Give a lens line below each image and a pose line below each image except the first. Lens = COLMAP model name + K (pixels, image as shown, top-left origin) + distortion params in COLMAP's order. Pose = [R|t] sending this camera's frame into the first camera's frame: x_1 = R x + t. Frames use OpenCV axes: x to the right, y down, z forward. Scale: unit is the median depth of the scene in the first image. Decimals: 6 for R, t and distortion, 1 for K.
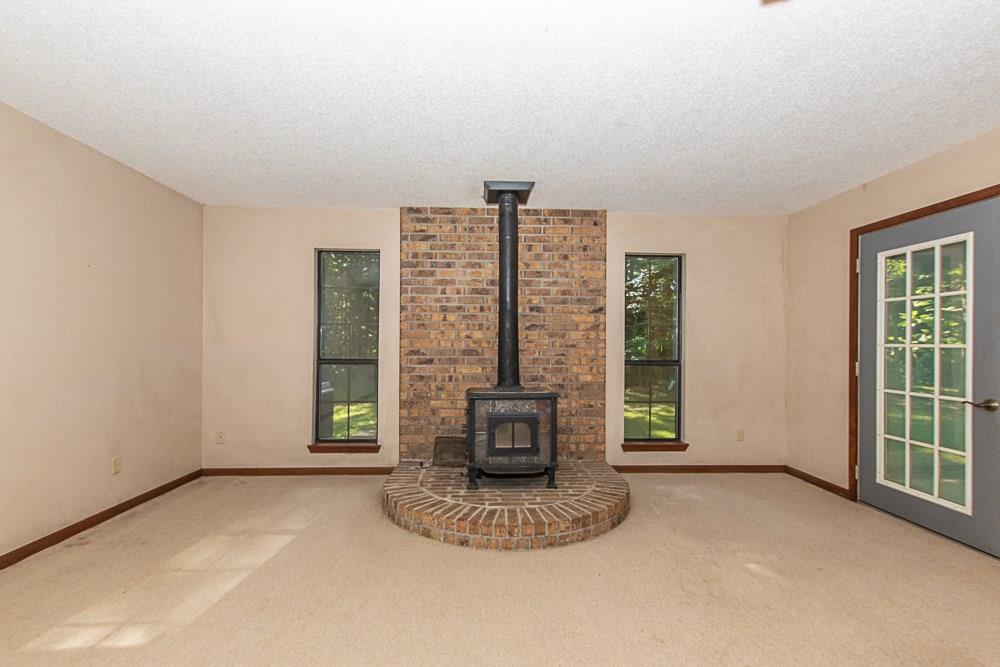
lens RADIAL K [[429.6, 0, 498.6], [0, 429.6, 341.5], [0, 0, 1]] dist [0.003231, 0.000106]
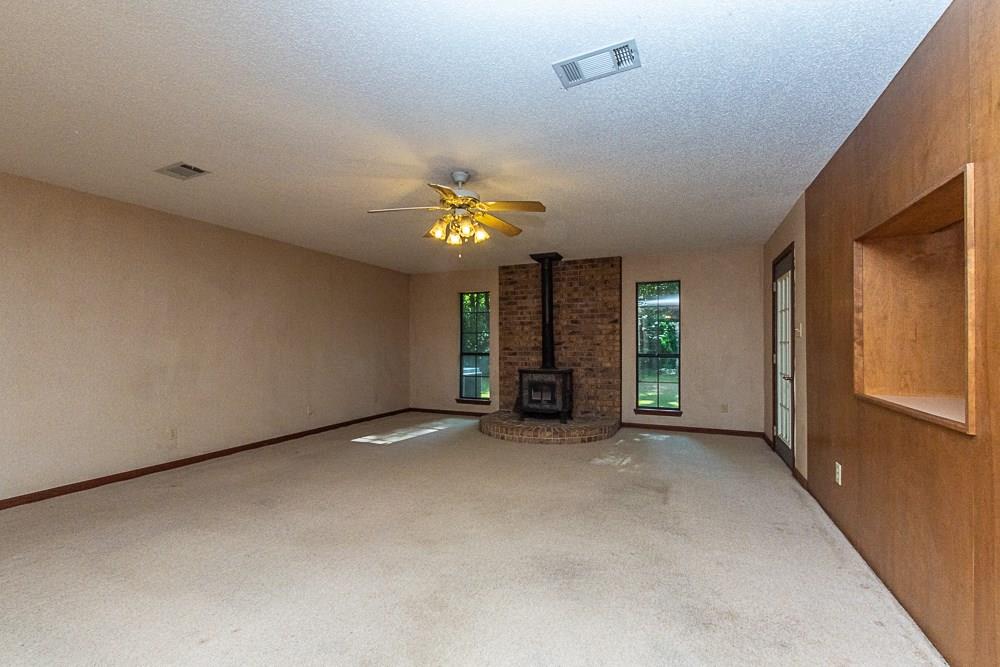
lens RADIAL K [[429.6, 0, 498.6], [0, 429.6, 341.5], [0, 0, 1]] dist [0.003231, 0.000106]
pose [[0.897420, -0.009716, -0.441071, 0.547752], [0.009973, 0.999949, -0.001734, -0.001111], [0.441065, -0.002843, 0.897470, -0.588807]]
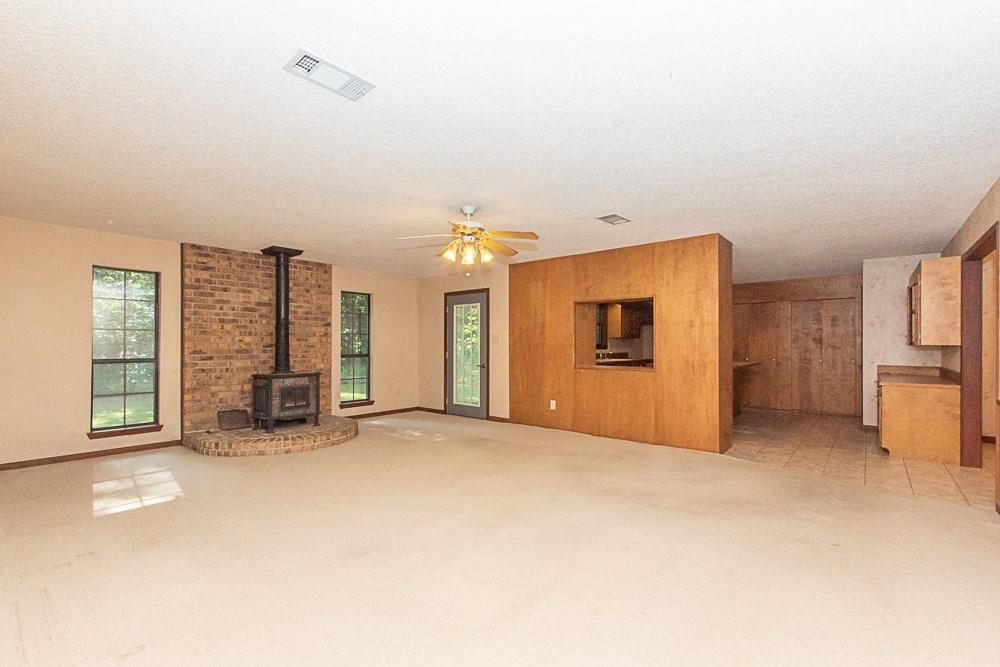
lens RADIAL K [[429.6, 0, 498.6], [0, 429.6, 341.5], [0, 0, 1]] dist [0.003231, 0.000106]
pose [[0.675773, -0.000438, 0.737110, -0.551437], [-0.000420, 0.999999, 0.000979, -0.009411], [-0.737110, -0.000972, 0.675772, -0.616885]]
